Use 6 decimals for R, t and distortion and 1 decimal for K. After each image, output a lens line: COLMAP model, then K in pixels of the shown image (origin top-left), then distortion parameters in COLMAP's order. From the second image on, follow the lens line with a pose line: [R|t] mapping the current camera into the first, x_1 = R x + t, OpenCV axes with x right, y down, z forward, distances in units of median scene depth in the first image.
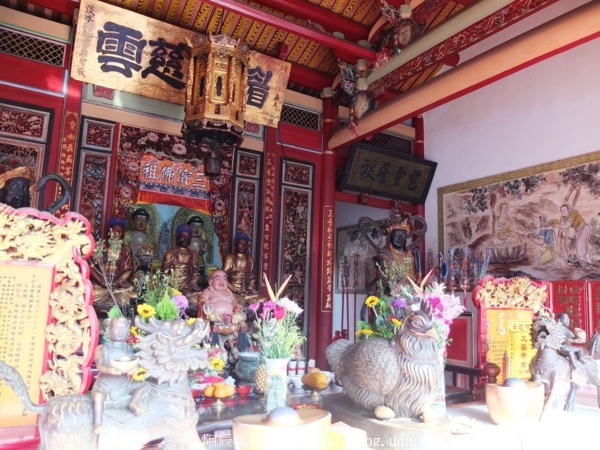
lens RADIAL K [[478.1, 0, 300.0], [0, 478.1, 225.0], [0, 0, 1]] dist [-0.082037, 0.092760]
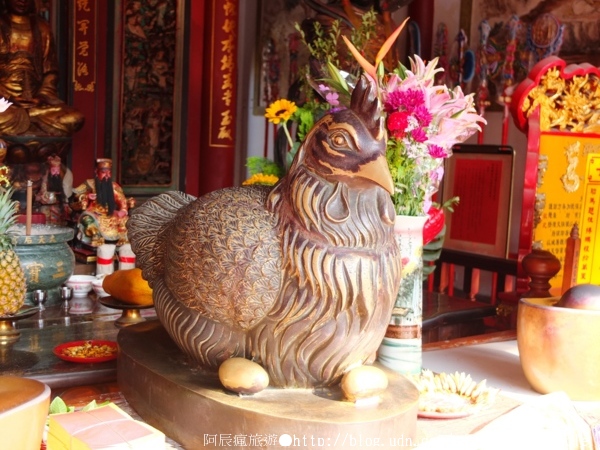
lens RADIAL K [[704.9, 0, 300.0], [0, 704.9, 225.0], [0, 0, 1]] dist [-0.018470, 0.027069]
pose [[0.999734, -0.000224, 0.023053, 0.153222], [-0.005564, 0.968046, 0.250712, 0.098192], [-0.022373, -0.250774, 0.967787, 0.344993]]
